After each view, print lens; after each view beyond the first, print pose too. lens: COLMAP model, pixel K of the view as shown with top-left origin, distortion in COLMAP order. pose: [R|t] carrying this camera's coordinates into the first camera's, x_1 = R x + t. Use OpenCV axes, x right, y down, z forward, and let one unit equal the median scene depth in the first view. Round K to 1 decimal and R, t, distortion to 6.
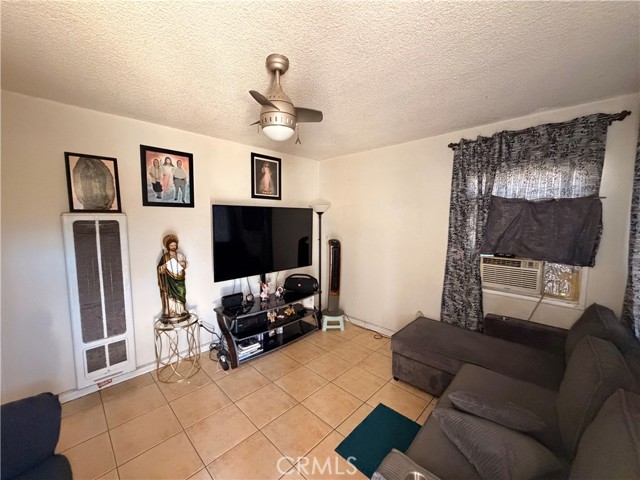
lens RADIAL K [[255.7, 0, 320.0], [0, 255.7, 240.0], [0, 0, 1]] dist [-0.000443, -0.000048]
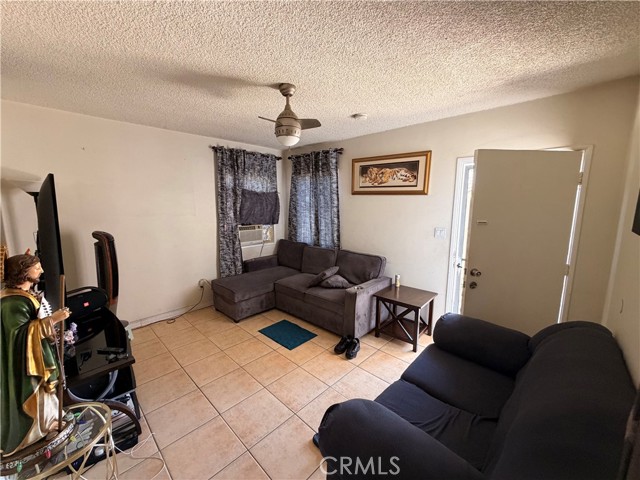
lens RADIAL K [[255.7, 0, 320.0], [0, 255.7, 240.0], [0, 0, 1]] dist [-0.000443, -0.000048]
pose [[-0.017518, -0.146912, 0.988994, -1.014919], [0.079668, 0.985796, 0.147848, -0.050706], [-0.996668, 0.081381, -0.005565, 0.555778]]
